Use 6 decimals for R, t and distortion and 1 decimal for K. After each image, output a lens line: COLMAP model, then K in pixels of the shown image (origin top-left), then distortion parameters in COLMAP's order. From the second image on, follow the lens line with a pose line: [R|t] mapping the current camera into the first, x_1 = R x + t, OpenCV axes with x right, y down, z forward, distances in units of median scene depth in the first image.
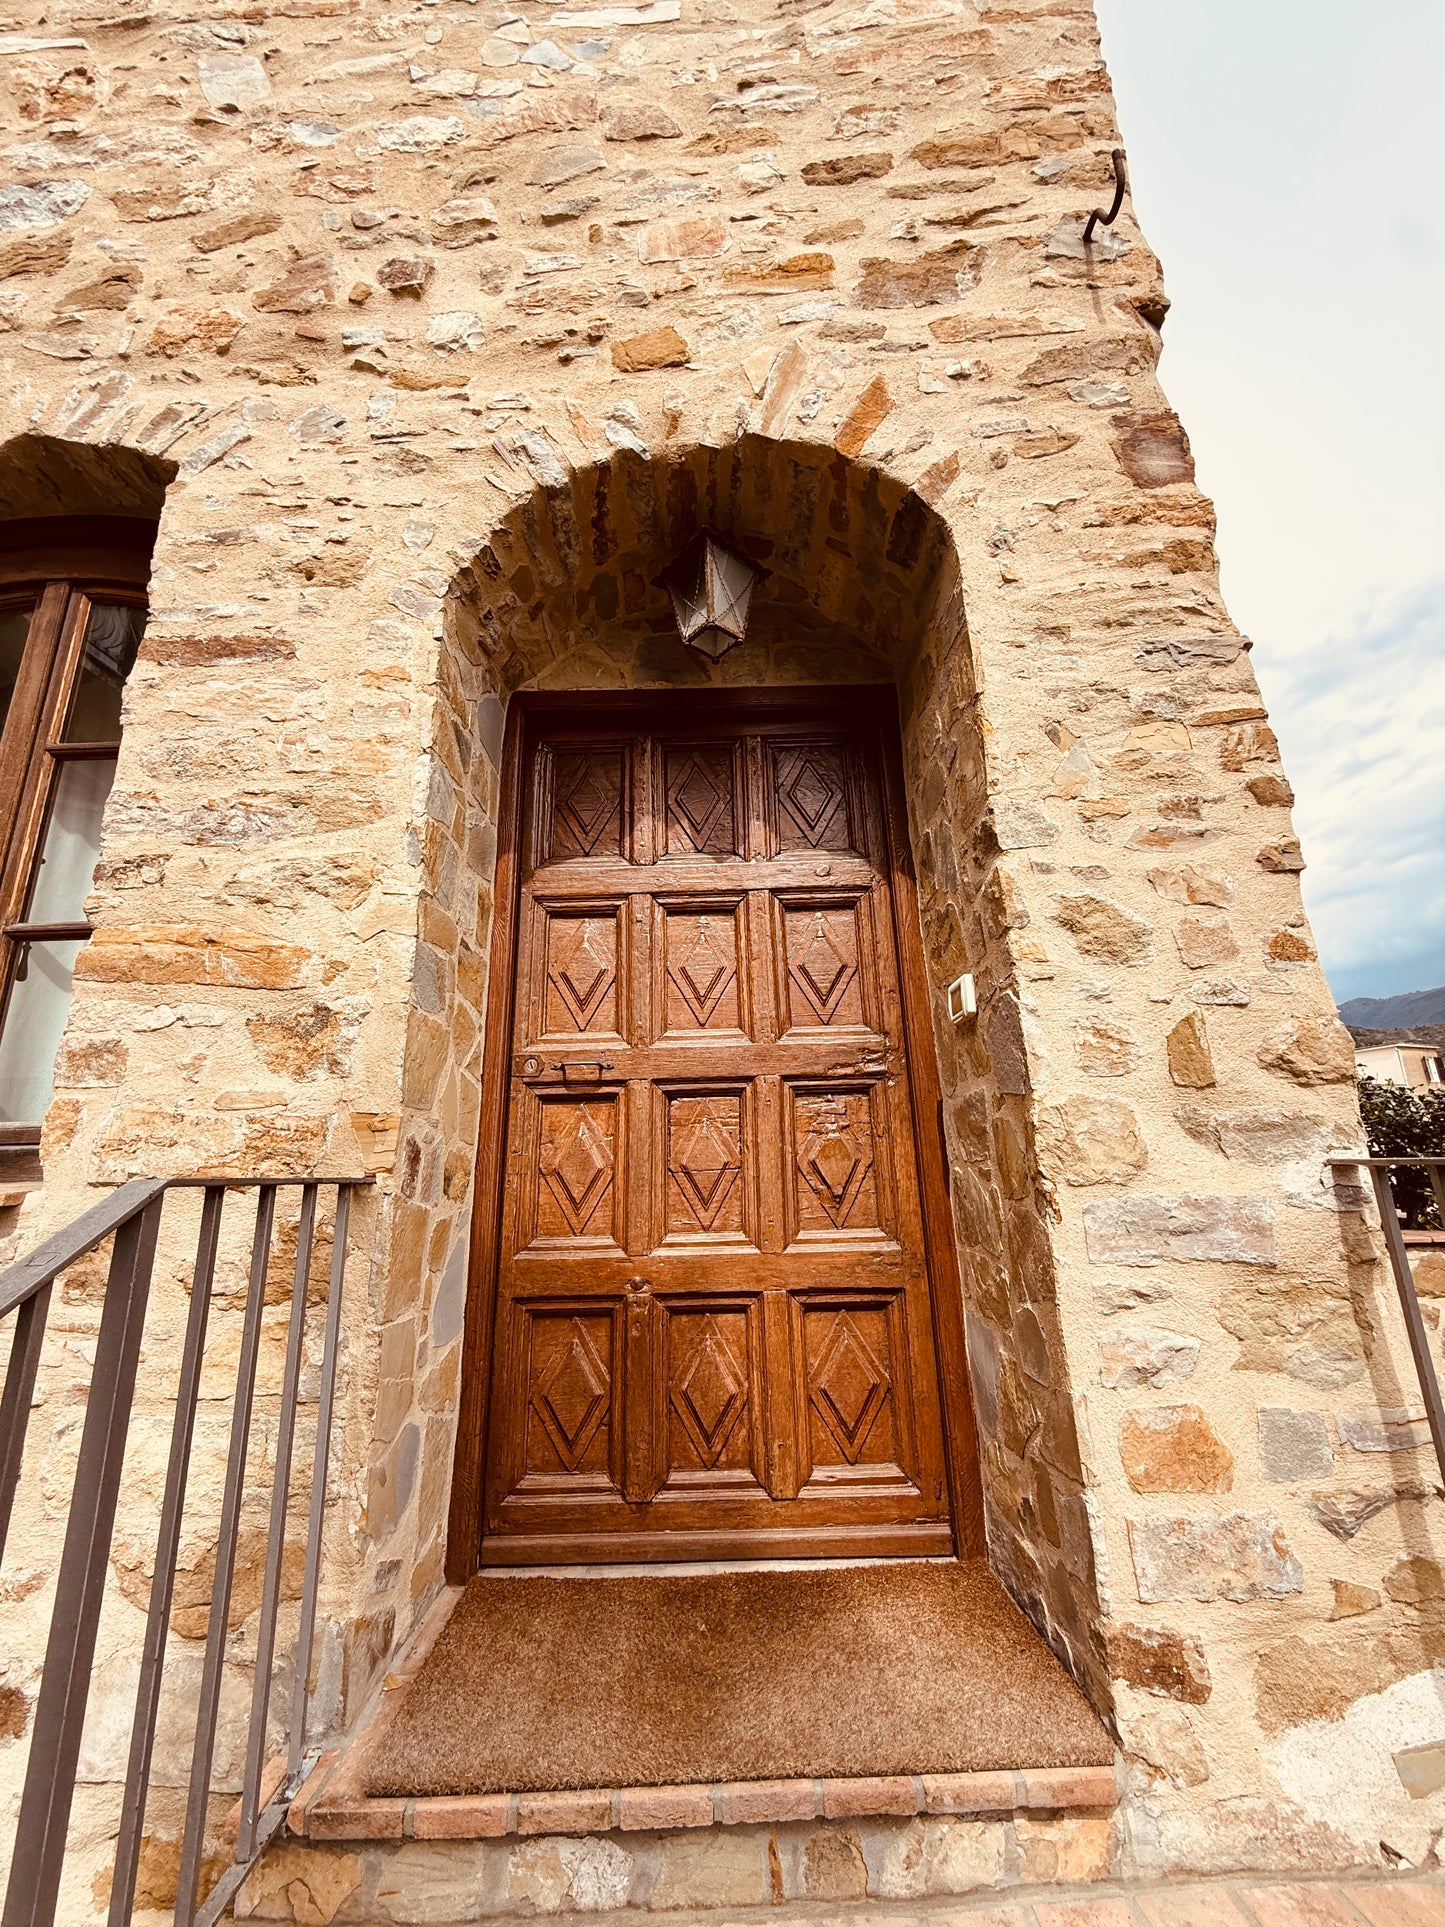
lens RADIAL K [[766.4, 0, 720.7], [0, 766.4, 960.6], [0, 0, 1]] dist [-0.000931, -0.000309]
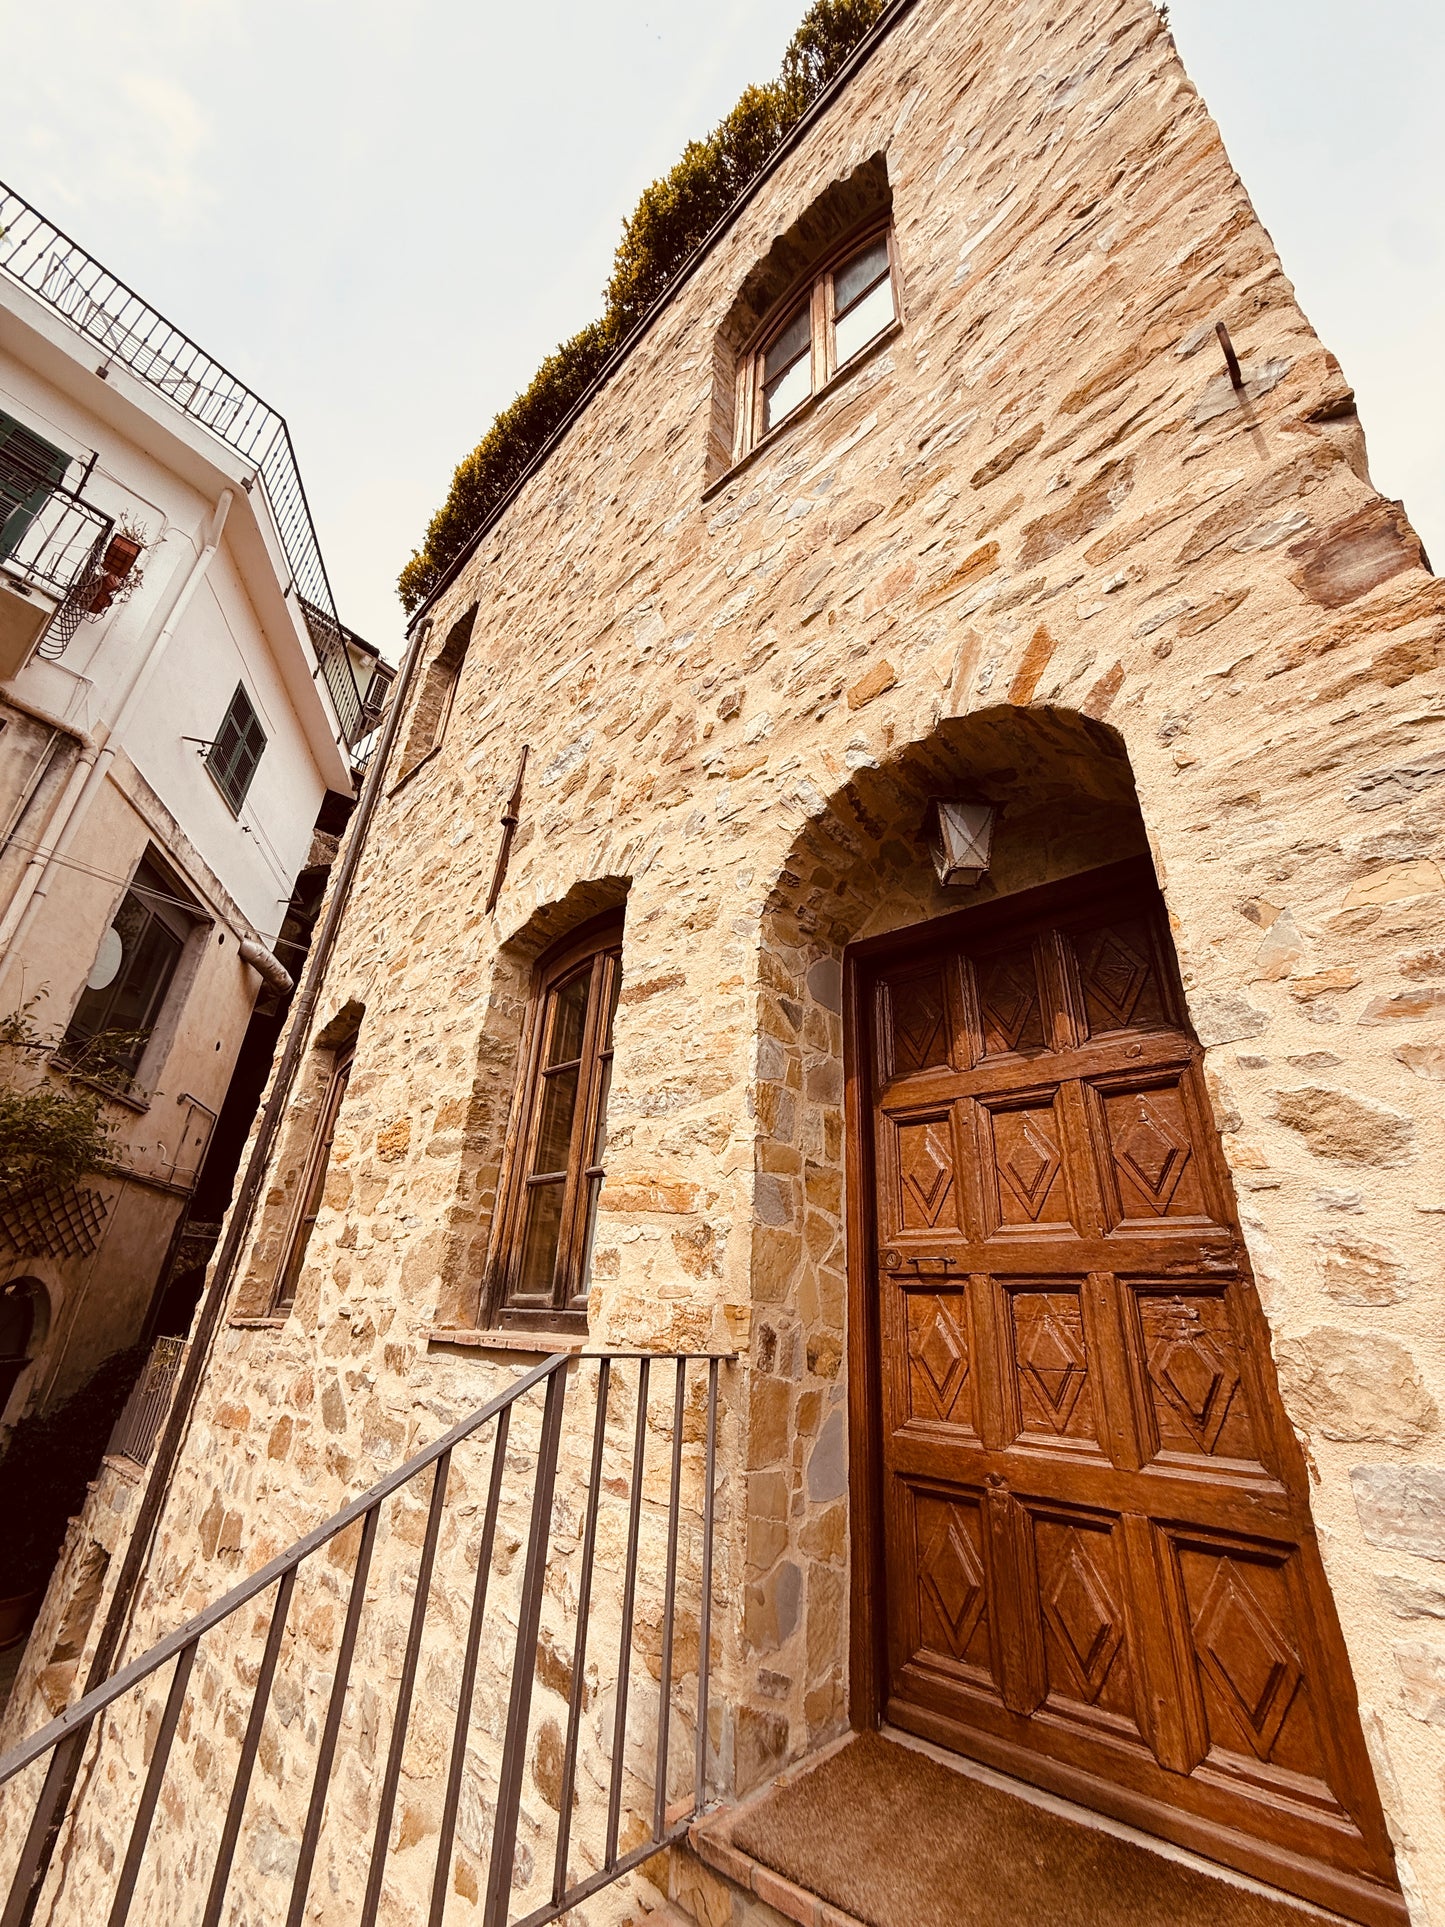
lens RADIAL K [[766.4, 0, 720.7], [0, 766.4, 960.6], [0, 0, 1]] dist [-0.000931, -0.000309]
pose [[0.749812, -0.228285, -0.621021, 0.454043], [0.116239, 0.969445, -0.216019, -0.095847], [0.651360, 0.089787, 0.753438, -0.119623]]
